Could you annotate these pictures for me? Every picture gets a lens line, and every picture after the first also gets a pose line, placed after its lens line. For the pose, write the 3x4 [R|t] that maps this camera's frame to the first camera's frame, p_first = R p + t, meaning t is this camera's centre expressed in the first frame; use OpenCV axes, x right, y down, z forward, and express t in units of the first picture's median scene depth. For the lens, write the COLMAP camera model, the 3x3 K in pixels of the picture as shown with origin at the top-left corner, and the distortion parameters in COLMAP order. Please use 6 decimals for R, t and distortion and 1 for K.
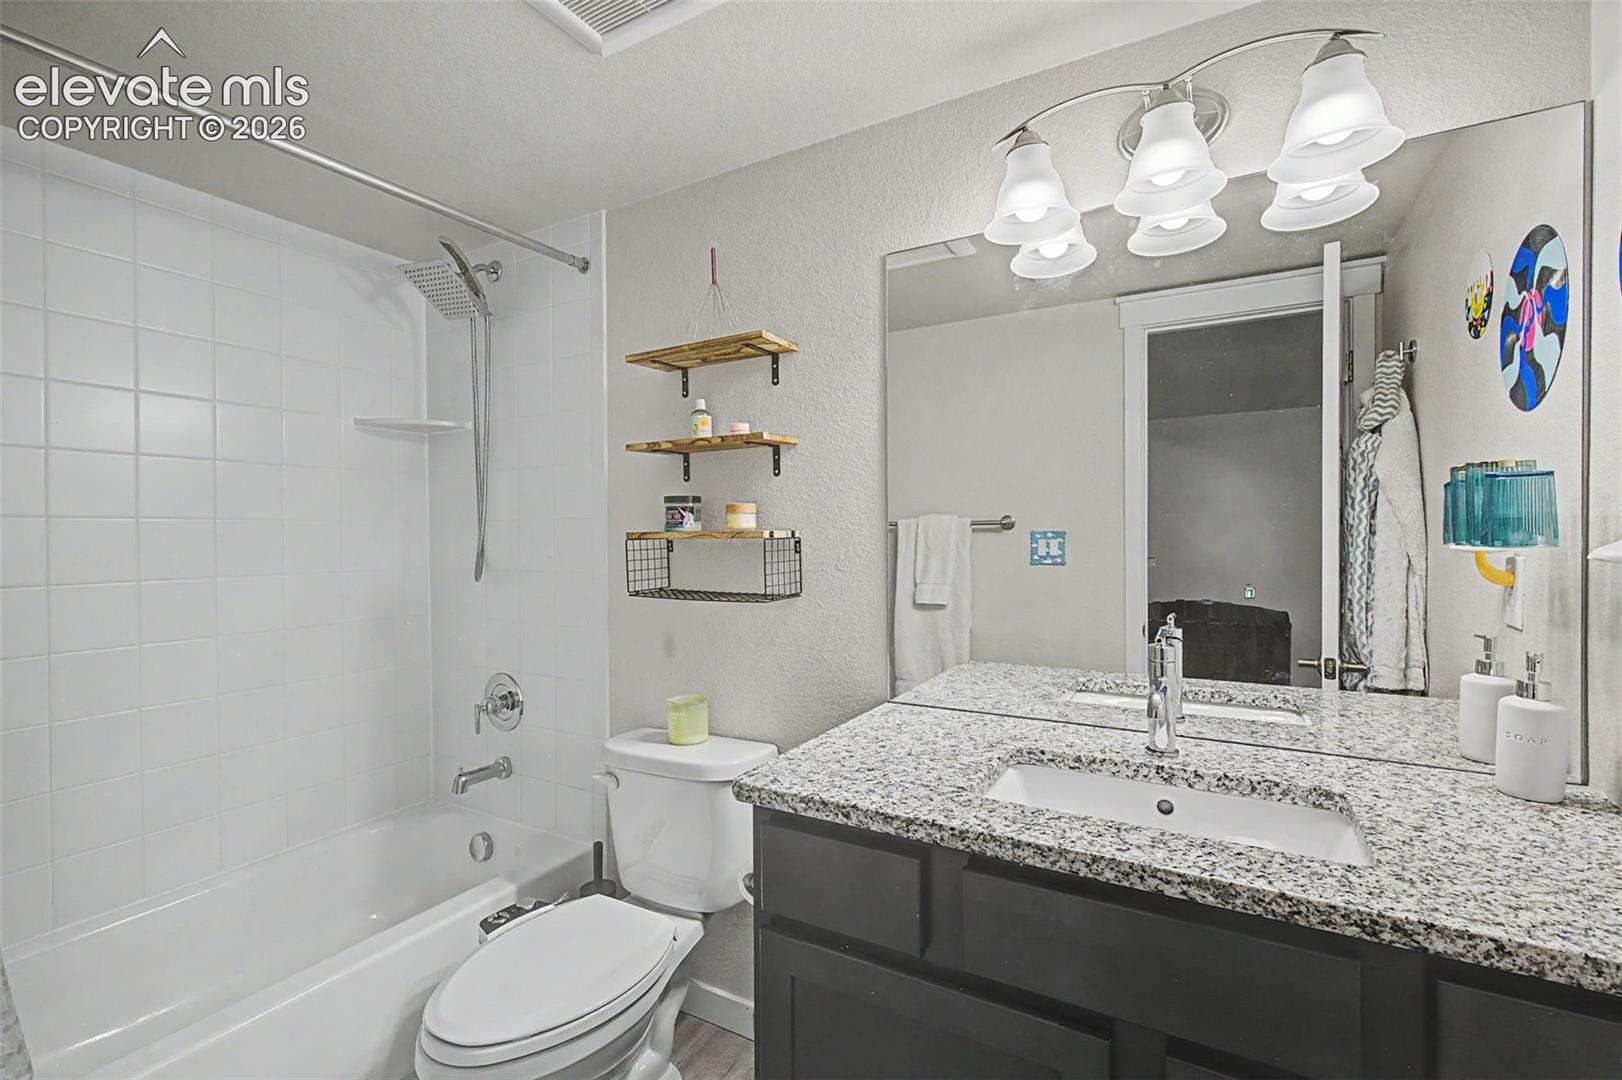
lens RADIAL K [[725.0, 0, 810.9], [0, 725.0, 538.8], [0, 0, 1]] dist [-0.001240, -0.000058]
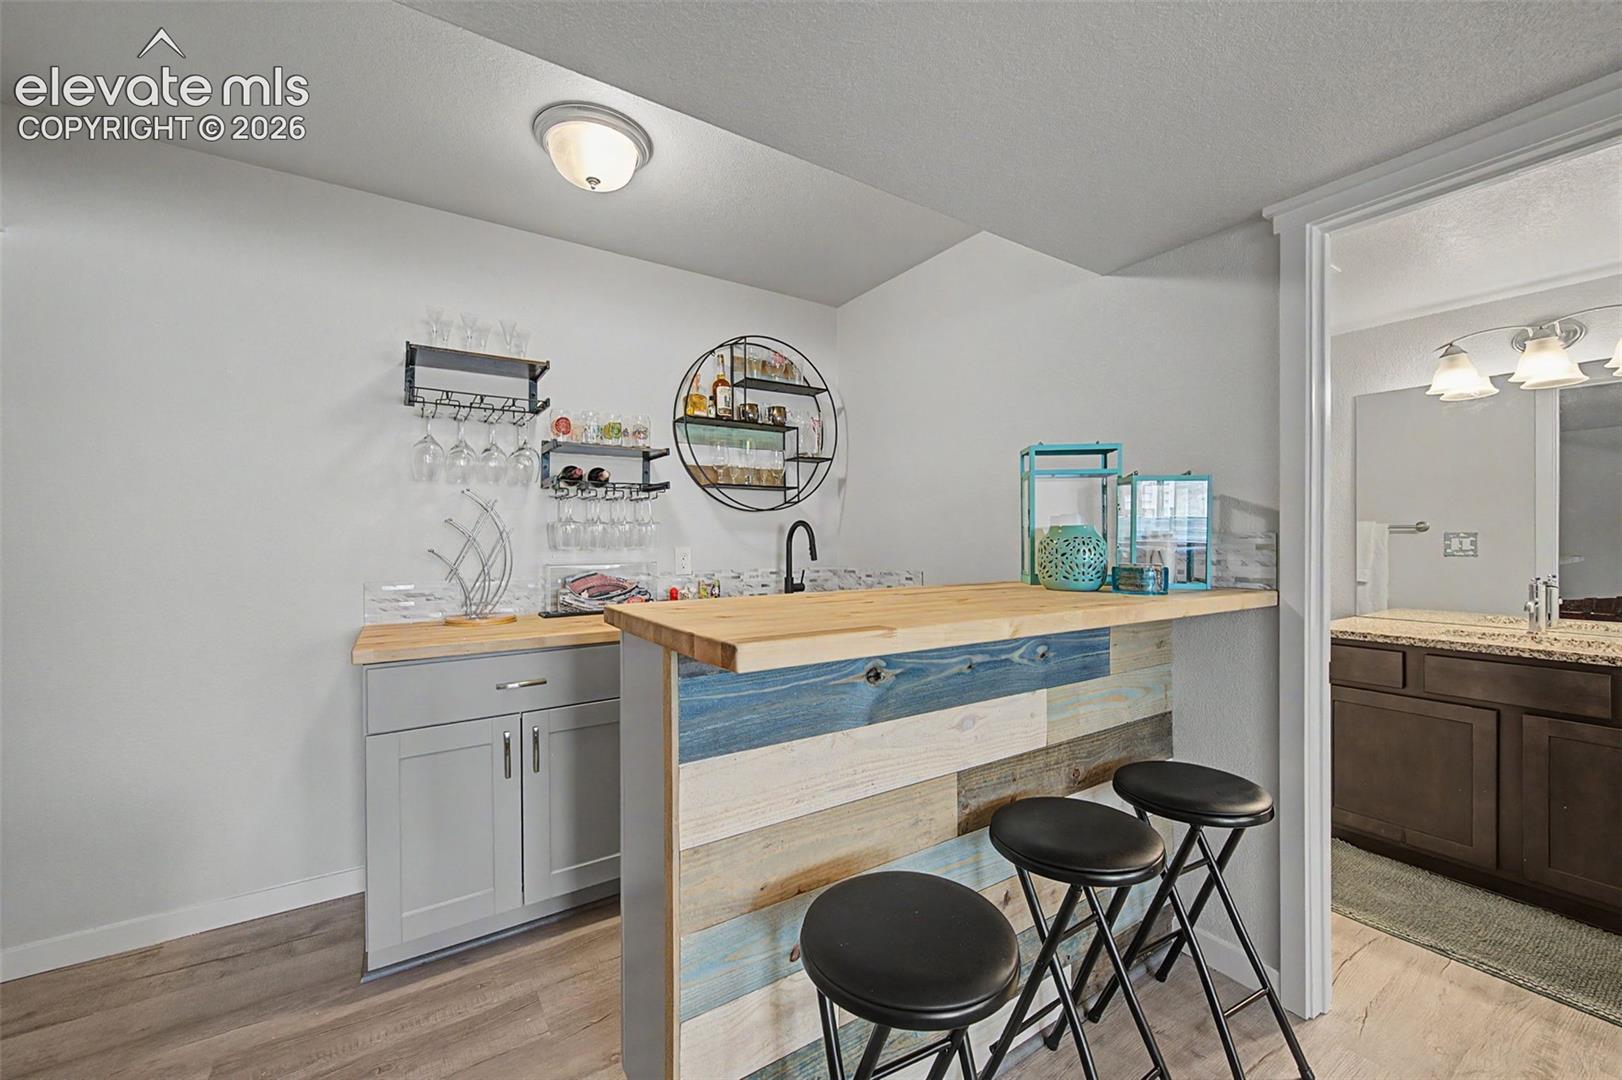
lens RADIAL K [[628.6, 0, 809.5], [0, 628.6, 540.0], [0, 0, 1]] dist [0.003458, -0.000413]
pose [[0.888037, 0.004873, -0.459747, -0.749782], [-0.004664, 0.999988, 0.001591, 0.024134], [0.459749, 0.000731, 0.888049, -2.157516]]
